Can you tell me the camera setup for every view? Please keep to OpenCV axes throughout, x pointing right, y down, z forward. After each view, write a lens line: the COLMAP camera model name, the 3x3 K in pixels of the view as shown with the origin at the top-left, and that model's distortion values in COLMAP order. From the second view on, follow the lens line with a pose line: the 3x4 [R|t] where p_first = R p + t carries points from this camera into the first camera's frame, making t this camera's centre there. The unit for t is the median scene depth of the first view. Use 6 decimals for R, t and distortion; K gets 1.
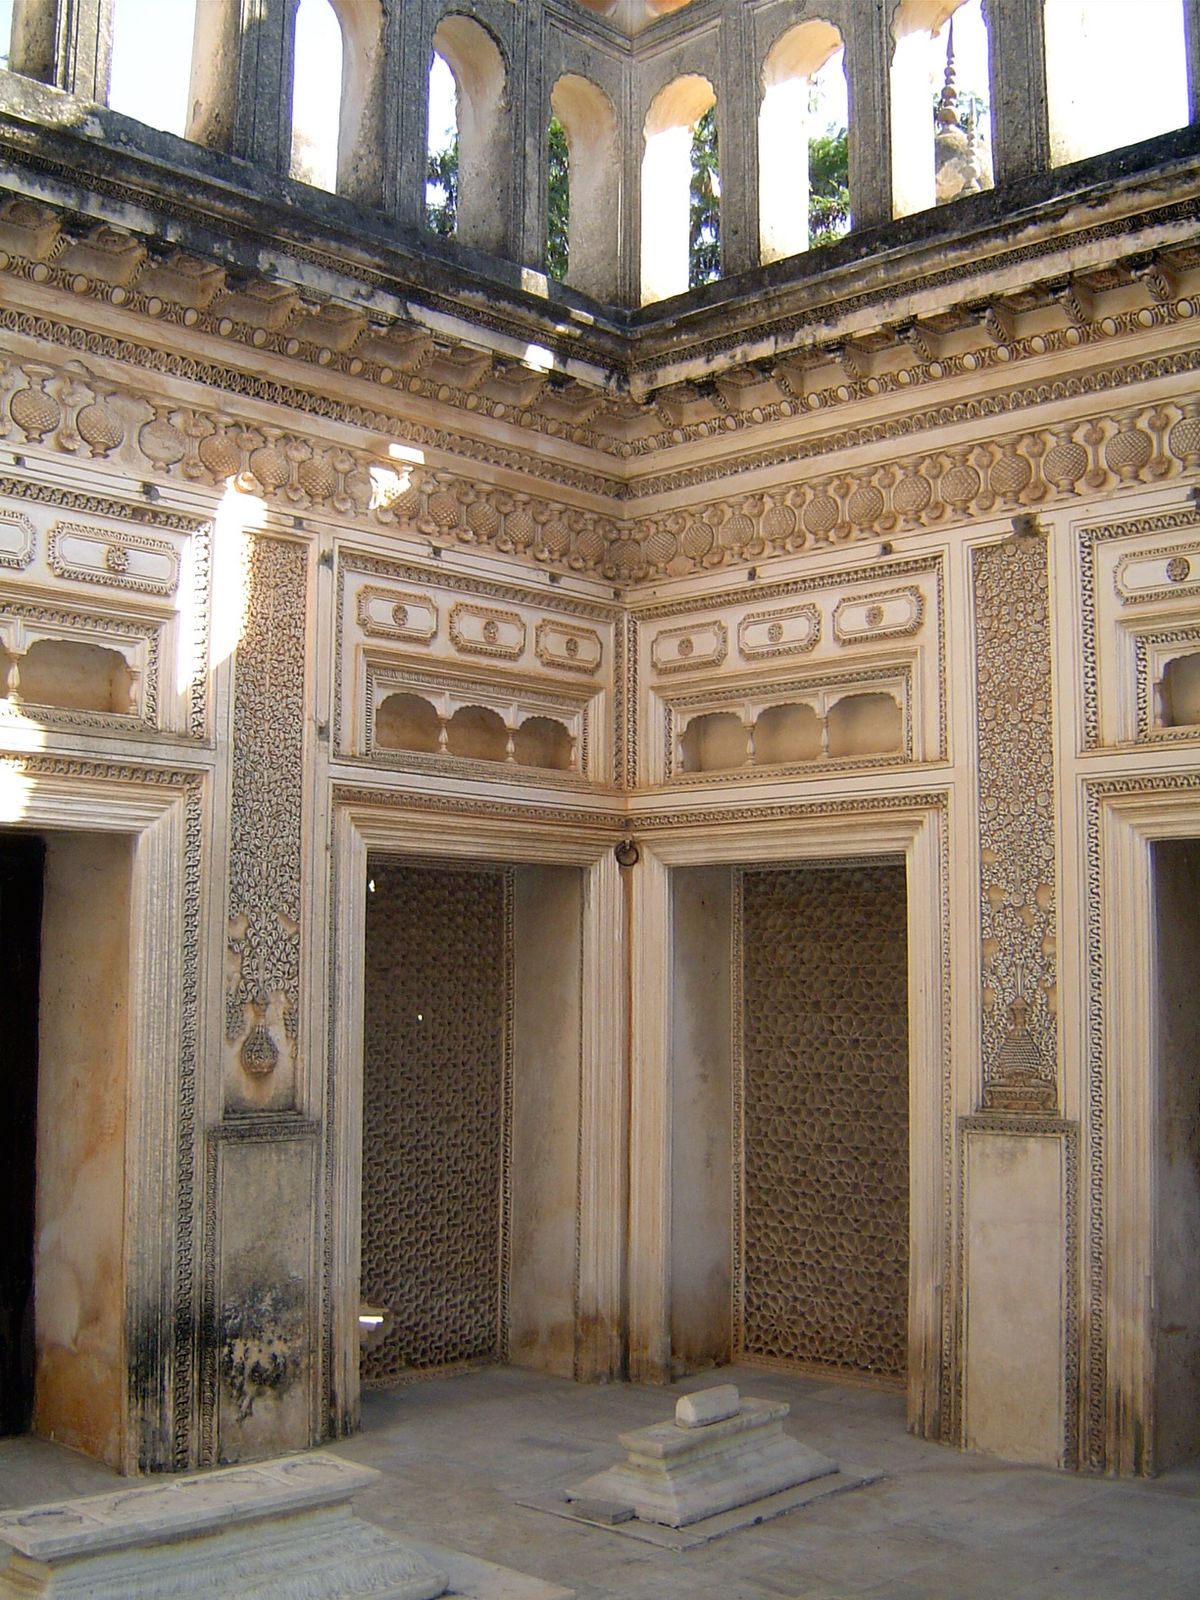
lens RADIAL K [[1805.0, 0, 599.2], [0, 1805.0, 800.5], [0, 0, 1]] dist [-0.128525, 0.000000]
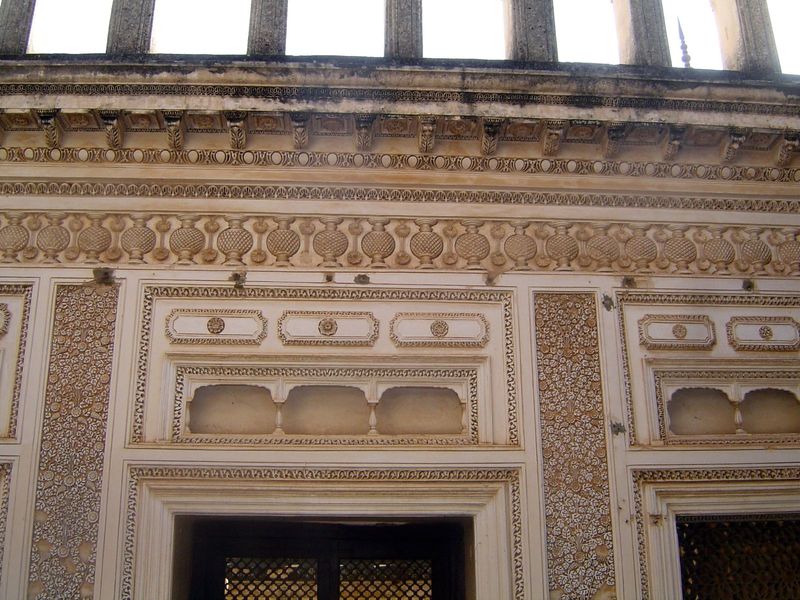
lens RADIAL K [[902.5, 0, 402.5], [0, 902.5, 287.1], [0, 0, 1]] dist [-0.128525, 0.000000]
pose [[0.688779, 0.233359, 0.686387, -0.075699], [-0.066852, 0.963189, -0.260382, 0.019347], [-0.721882, 0.133460, 0.679025, 0.373322]]
